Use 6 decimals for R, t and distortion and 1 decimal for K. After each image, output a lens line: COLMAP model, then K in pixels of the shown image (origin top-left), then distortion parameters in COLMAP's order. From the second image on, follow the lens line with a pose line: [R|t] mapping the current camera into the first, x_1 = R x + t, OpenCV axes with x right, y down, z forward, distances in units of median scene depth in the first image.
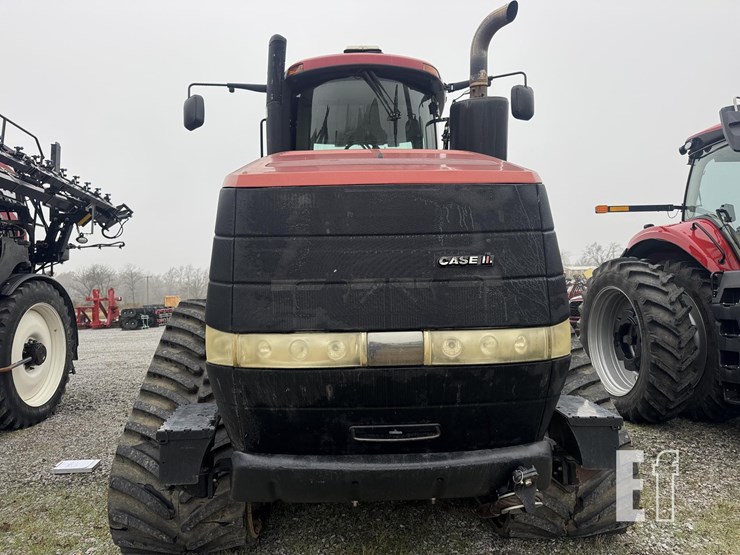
lens RADIAL K [[501.6, 0, 370.0], [0, 501.6, 277.5], [0, 0, 1]] dist [0.121842, -0.209658]
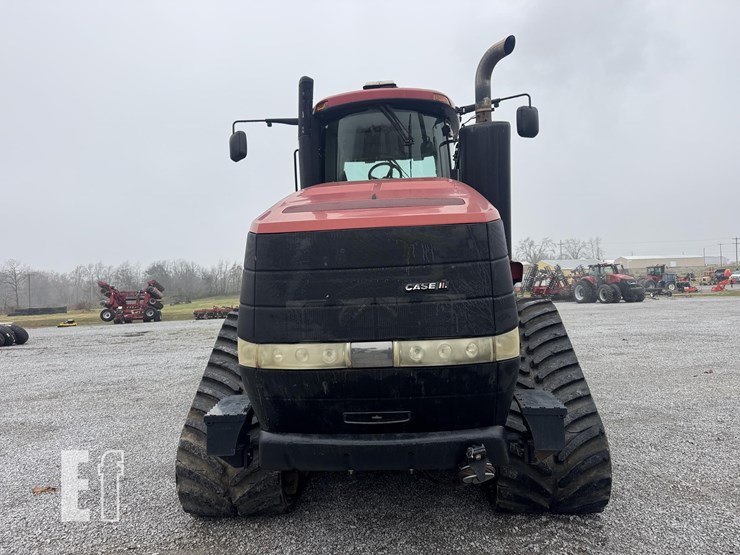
lens RADIAL K [[501.6, 0, 370.0], [0, 501.6, 277.5], [0, 0, 1]] dist [0.121842, -0.209658]
pose [[0.993539, -0.021708, -0.111397, 0.183485], [0.023190, 0.999659, 0.012028, -0.072874], [0.111098, -0.014533, 0.993703, -0.296930]]
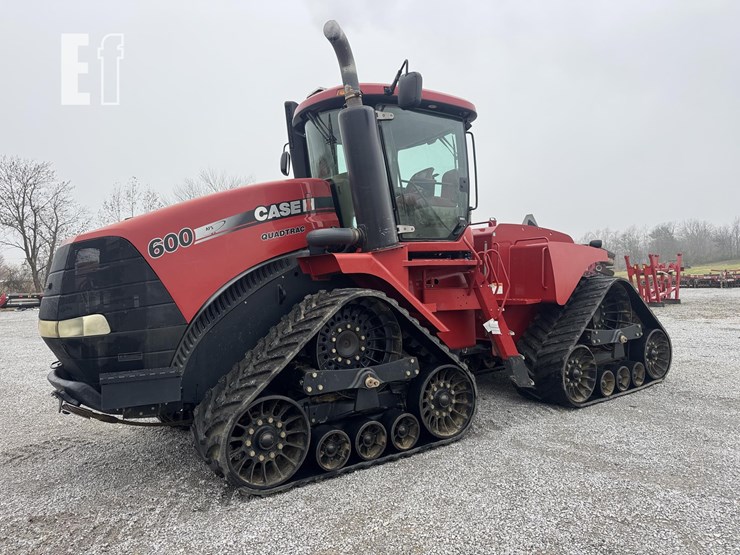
lens RADIAL K [[501.6, 0, 370.0], [0, 501.6, 277.5], [0, 0, 1]] dist [0.121842, -0.209658]
pose [[0.539718, 0.000142, -0.841846, 2.521939], [0.059108, 0.997526, 0.038064, -0.069479], [0.839769, -0.070304, 0.538374, 0.916326]]
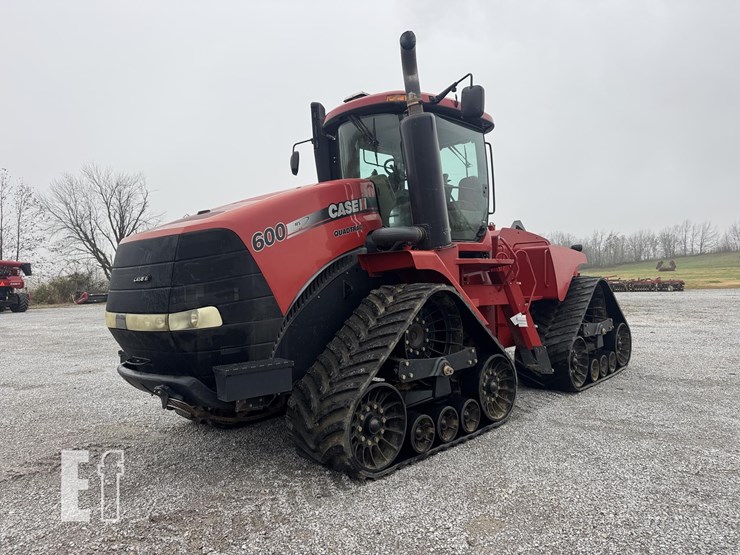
lens RADIAL K [[501.6, 0, 370.0], [0, 501.6, 277.5], [0, 0, 1]] dist [0.121842, -0.209658]
pose [[0.693701, -0.003993, -0.720252, 2.144045], [0.046483, 0.998148, 0.039237, -0.073836], [0.718761, -0.060698, 0.692602, 0.222672]]
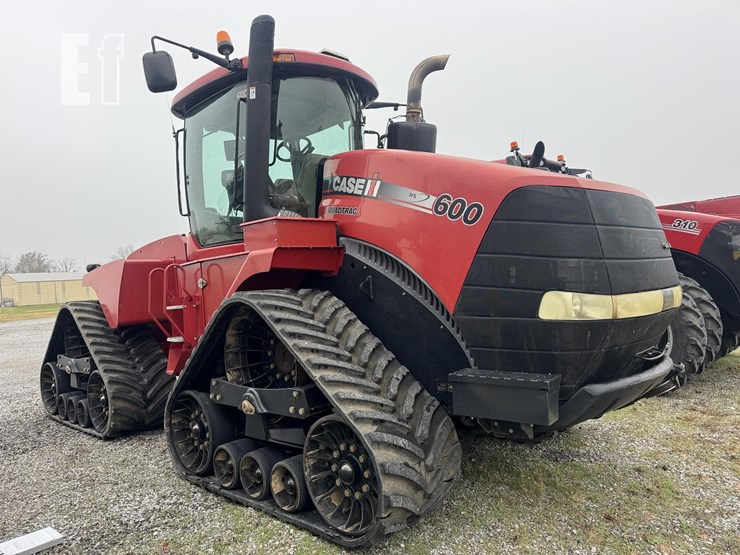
lens RADIAL K [[501.6, 0, 370.0], [0, 501.6, 277.5], [0, 0, 1]] dist [0.121842, -0.209658]
pose [[0.722694, -0.031684, 0.690442, -1.621404], [0.033615, 0.999378, 0.010676, 0.025915], [-0.690351, 0.015494, 0.723309, 0.412896]]
